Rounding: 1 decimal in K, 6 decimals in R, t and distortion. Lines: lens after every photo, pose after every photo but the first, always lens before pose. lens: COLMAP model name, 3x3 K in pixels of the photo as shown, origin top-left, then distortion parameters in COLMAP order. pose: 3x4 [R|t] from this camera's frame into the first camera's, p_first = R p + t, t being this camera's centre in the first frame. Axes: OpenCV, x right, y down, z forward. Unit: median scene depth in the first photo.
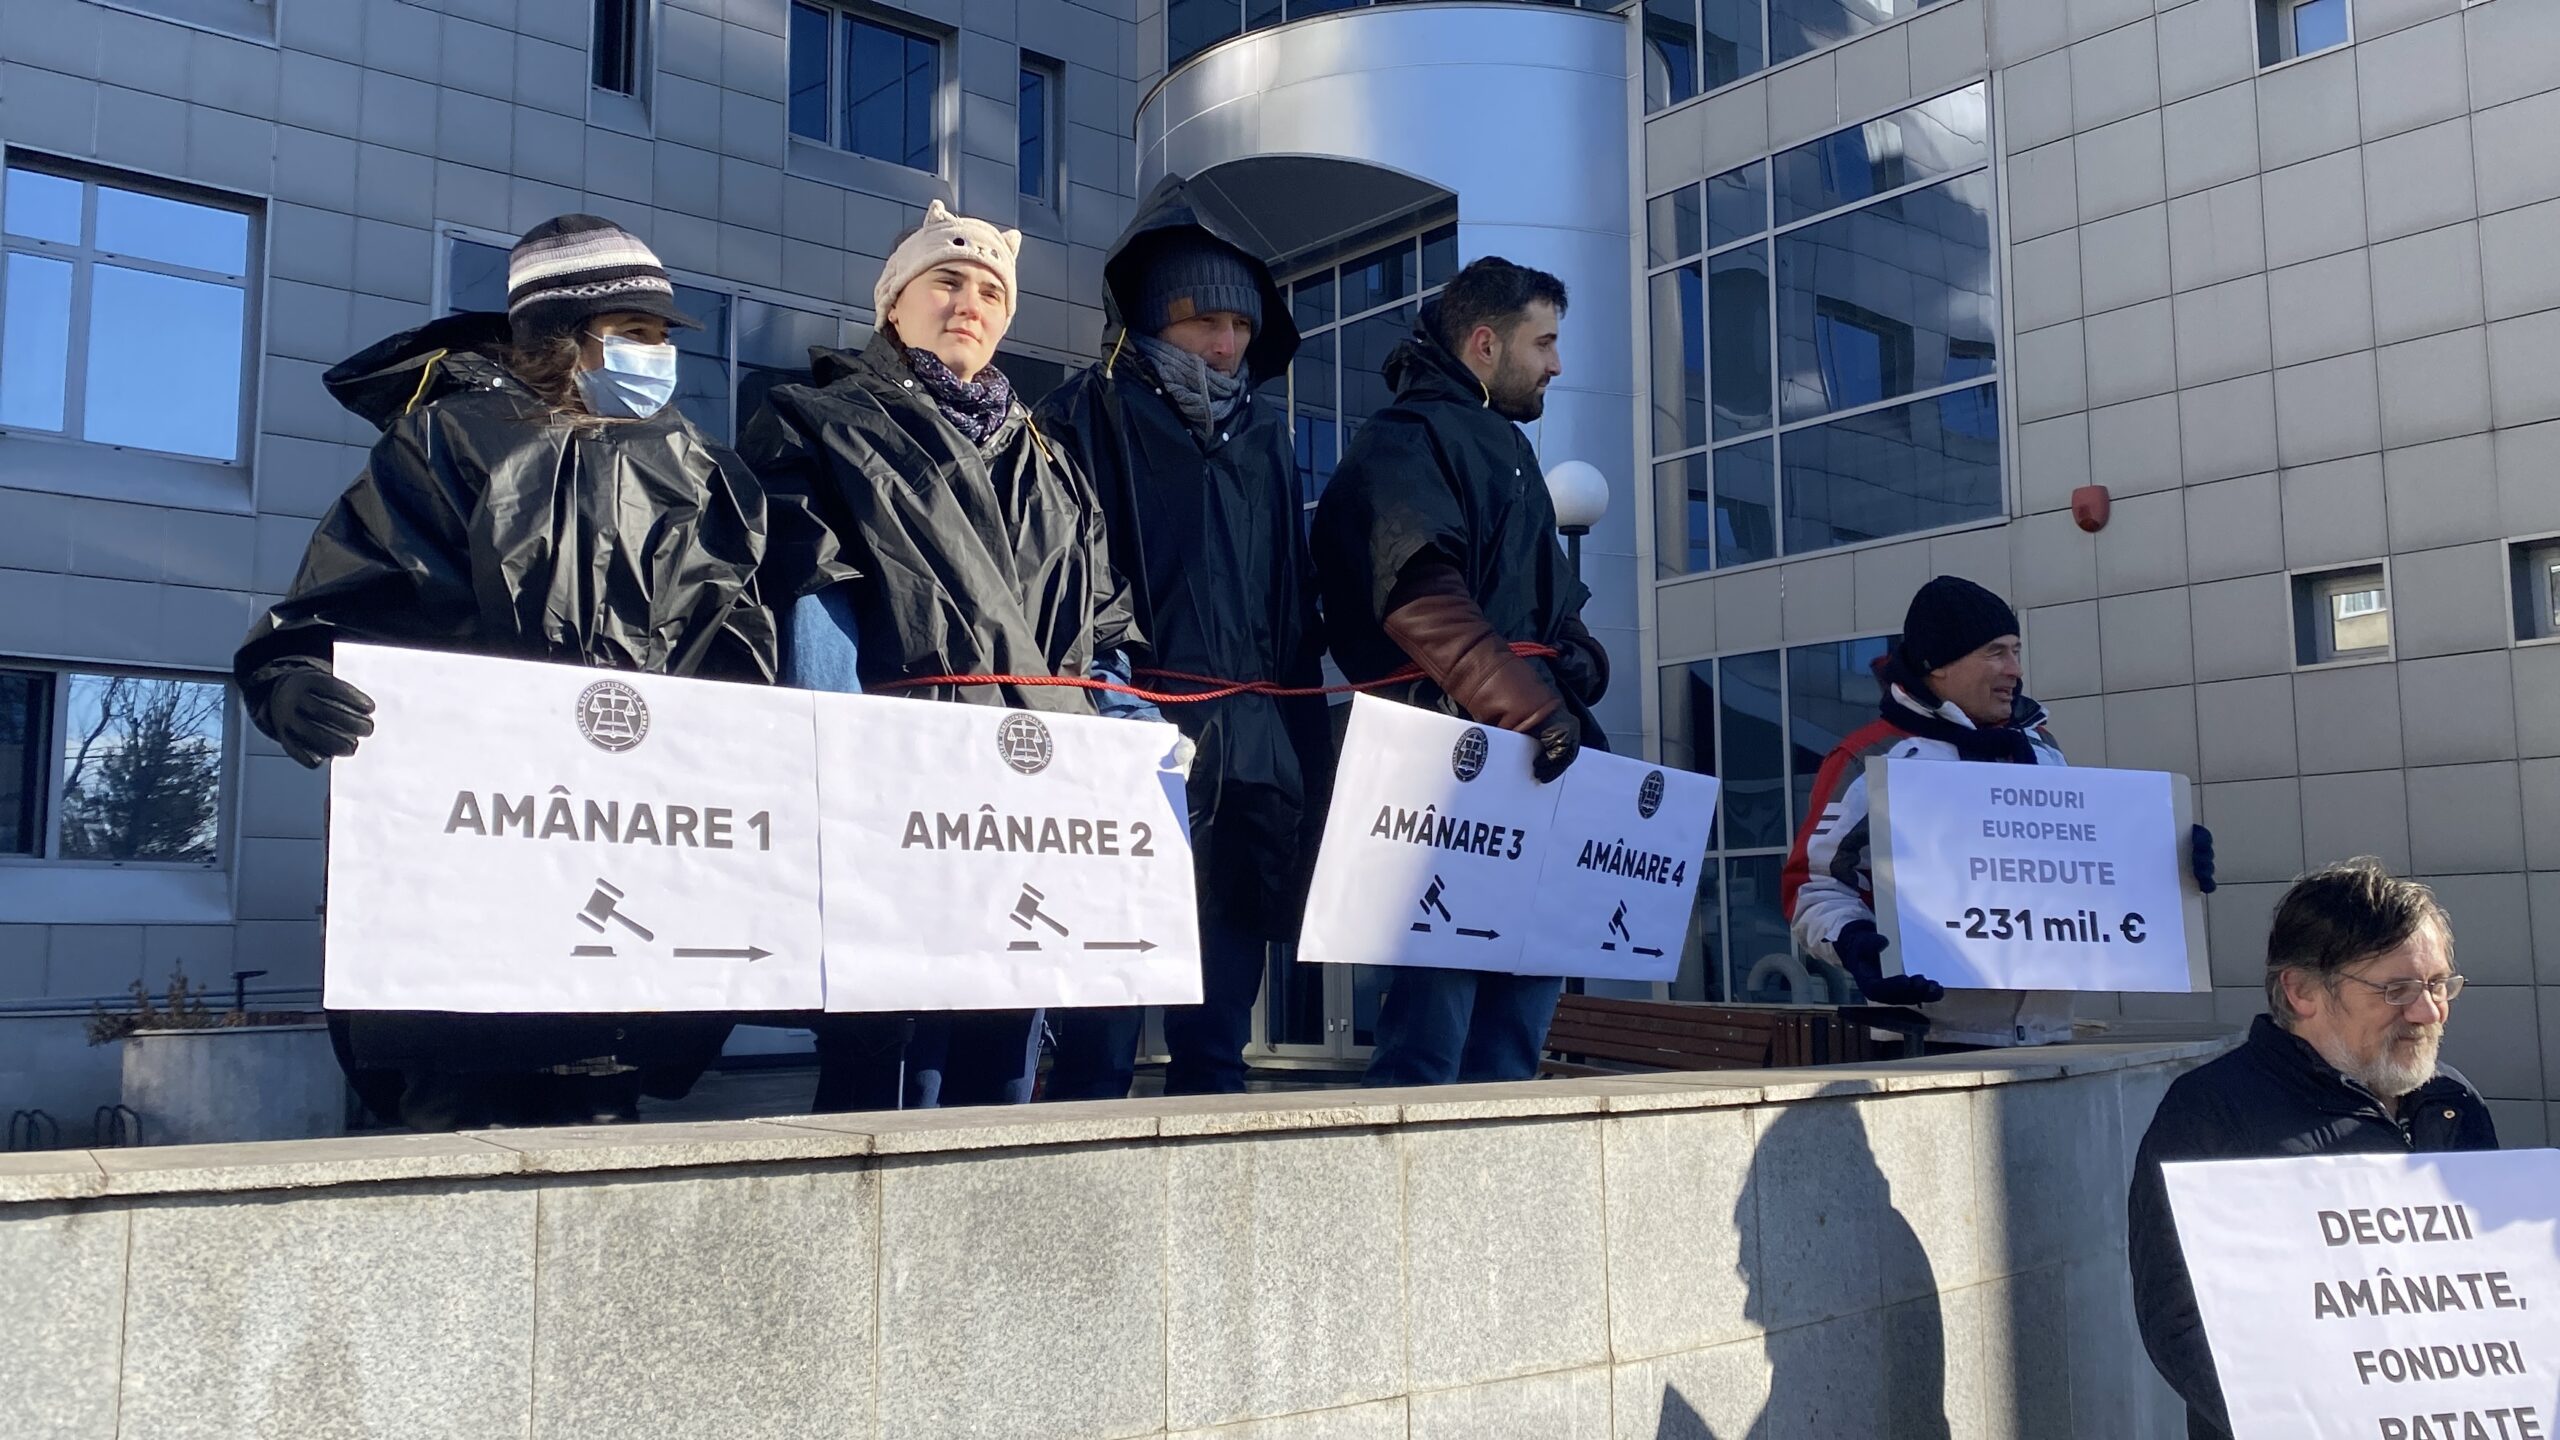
lens RADIAL K [[2225.4, 0, 1305.8], [0, 2225.4, 729.8], [0, 0, 1]] dist [0.041784, -0.033646]
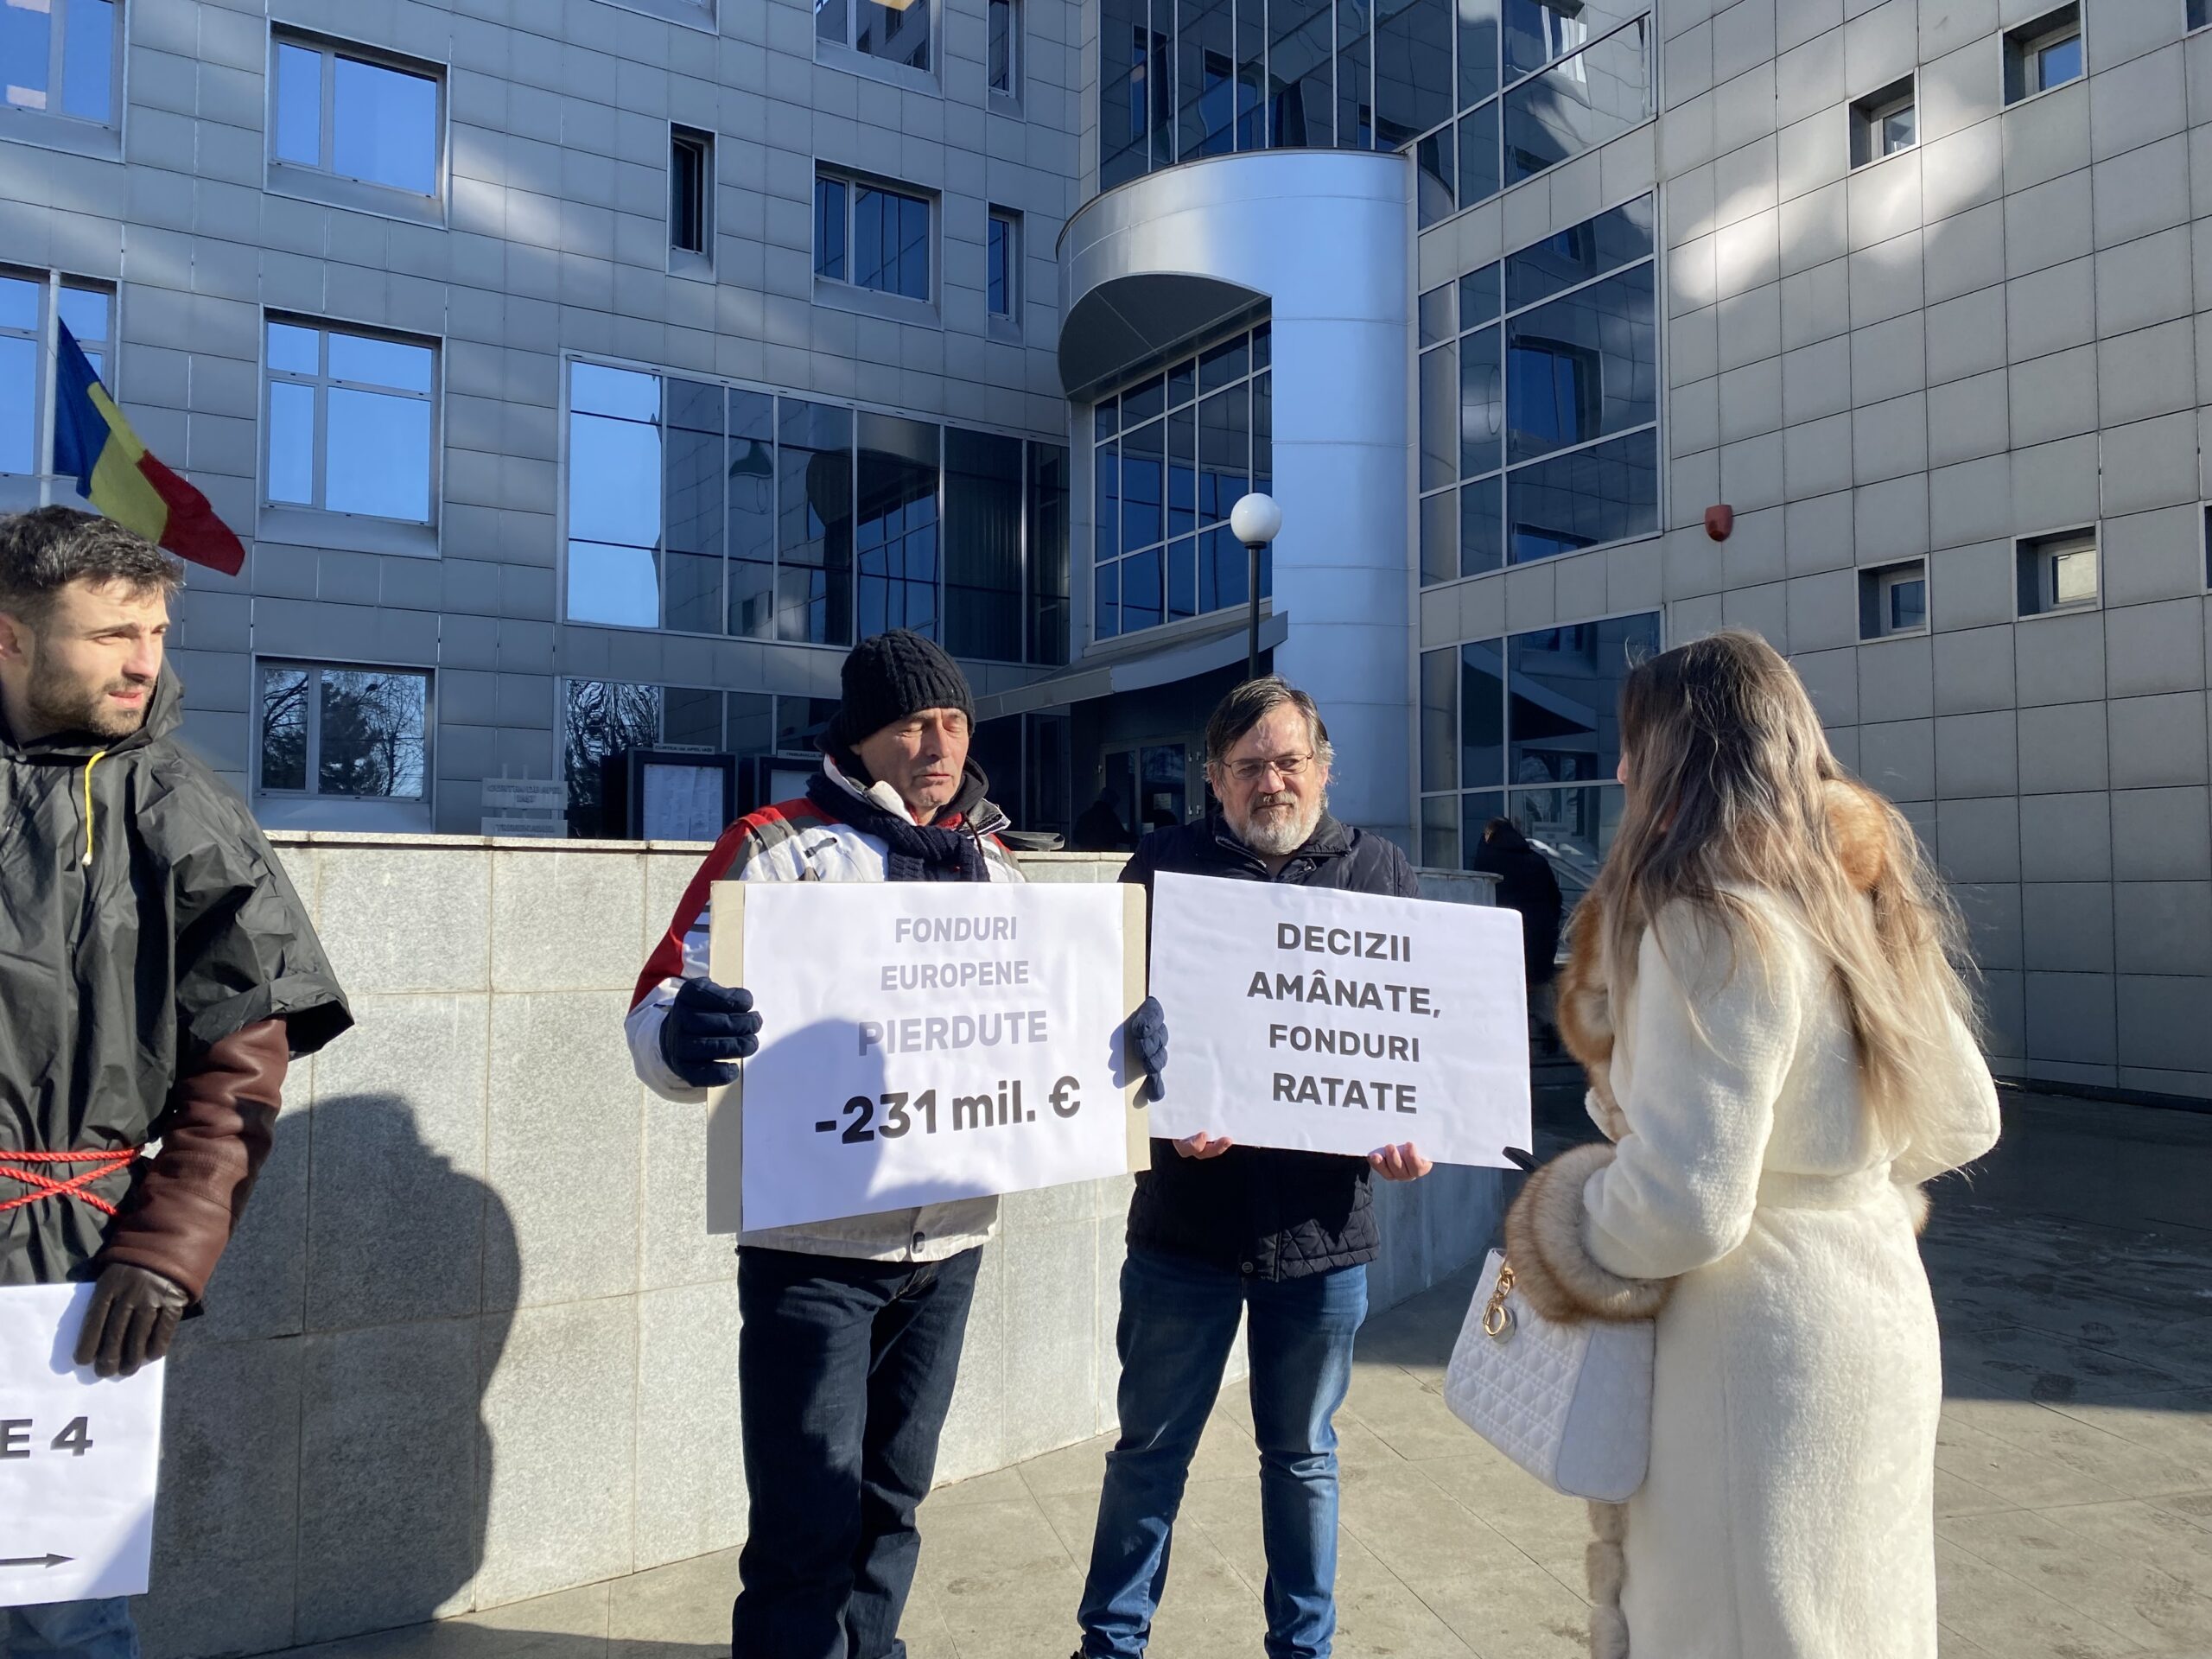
lens RADIAL K [[1682.5, 0, 1121.1], [0, 1682.5, 833.9], [0, 0, 1]] dist [0.031456, -0.010267]
pose [[0.989555, 0.002749, -0.144132, 0.129354], [0.006683, 0.997868, 0.064915, 0.013648], [0.144004, -0.065200, 0.987427, -0.030784]]
